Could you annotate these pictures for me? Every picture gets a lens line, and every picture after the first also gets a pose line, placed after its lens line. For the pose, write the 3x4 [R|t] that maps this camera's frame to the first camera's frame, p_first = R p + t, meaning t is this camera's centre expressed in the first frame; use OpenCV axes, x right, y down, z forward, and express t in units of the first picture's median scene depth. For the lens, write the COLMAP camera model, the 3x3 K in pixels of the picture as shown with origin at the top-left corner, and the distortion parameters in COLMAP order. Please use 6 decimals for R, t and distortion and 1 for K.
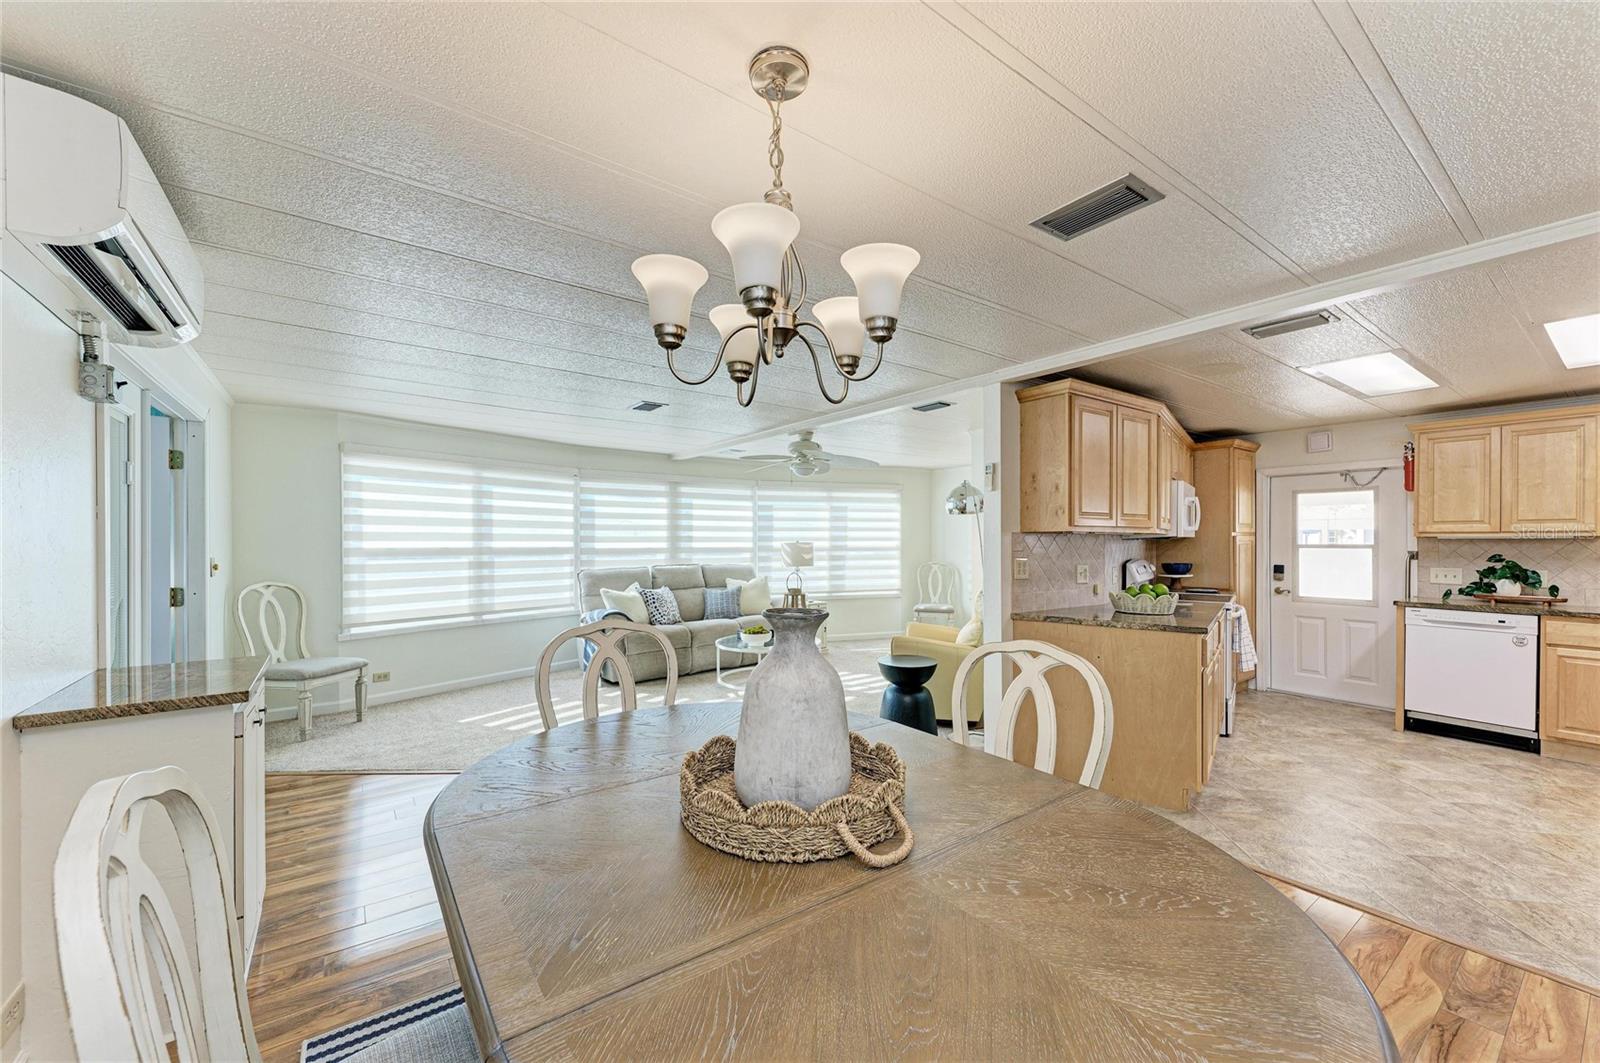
lens RADIAL K [[614.8, 0, 813.8], [0, 614.8, 541.6], [0, 0, 1]] dist [0.029923, -0.010278]
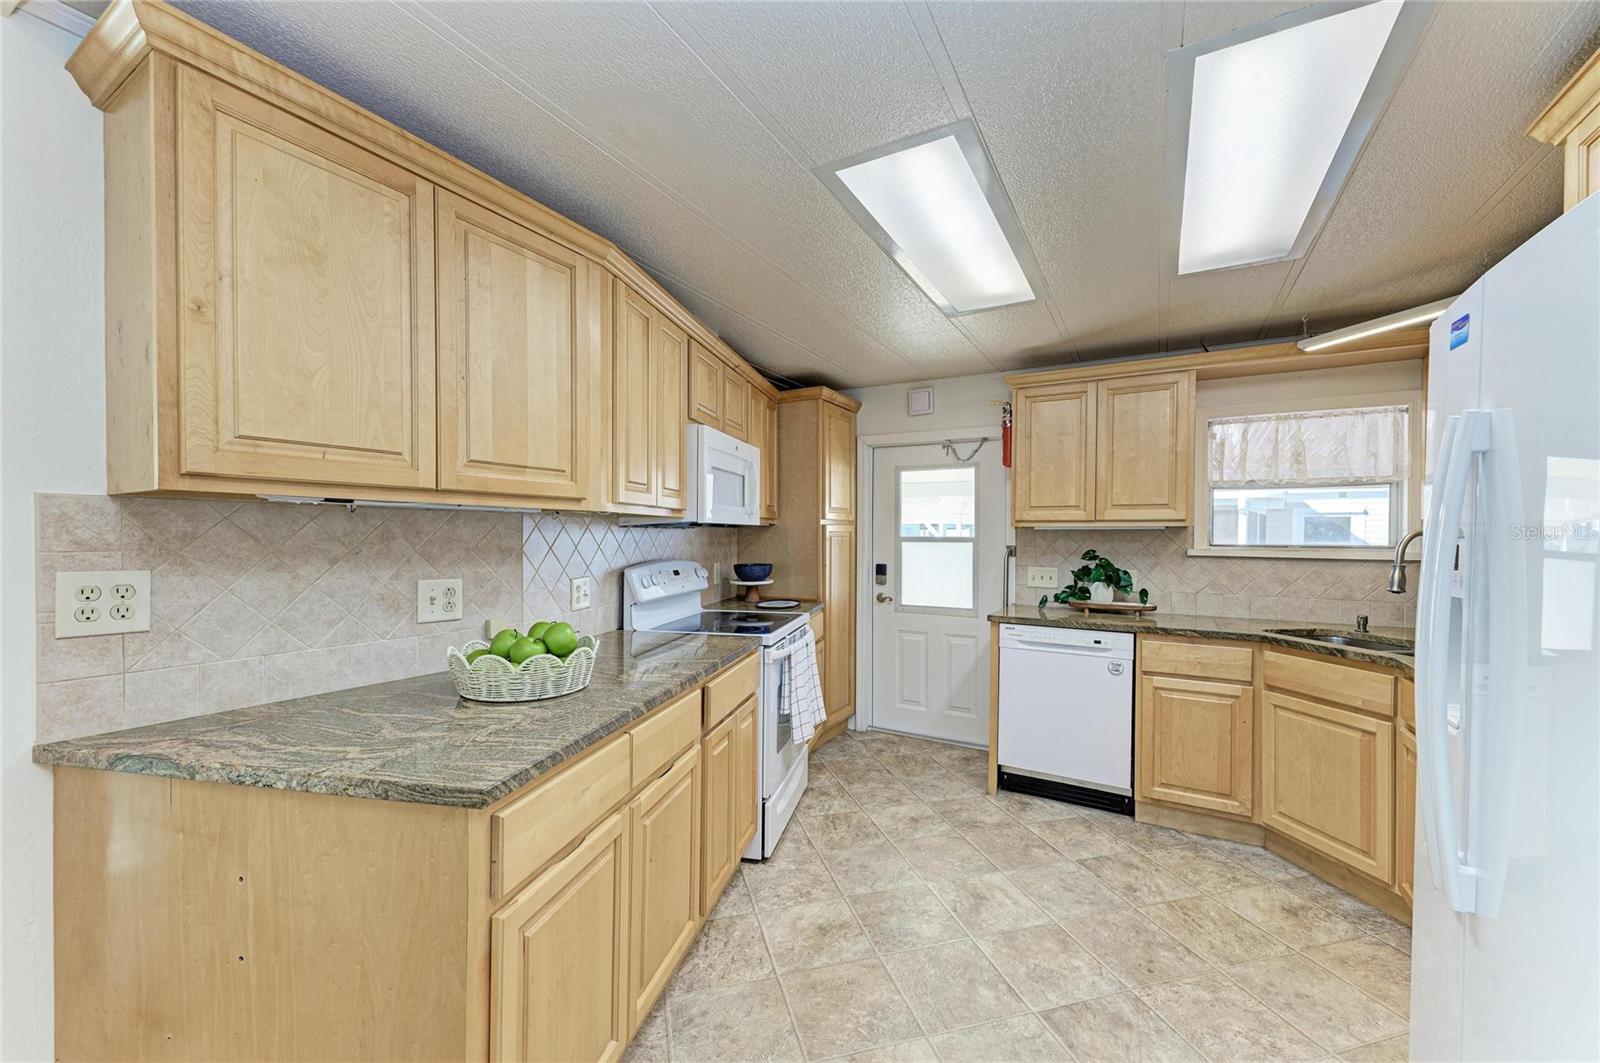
lens RADIAL K [[629.3, 0, 803.4], [0, 629.3, 536.8], [0, 0, 1]] dist [0.001637, -0.000100]
pose [[0.912812, 0.002701, 0.408372, 0.438963], [-0.004117, 0.999988, 0.002589, 0.003519], [-0.408360, -0.004044, 0.912812, 0.428280]]
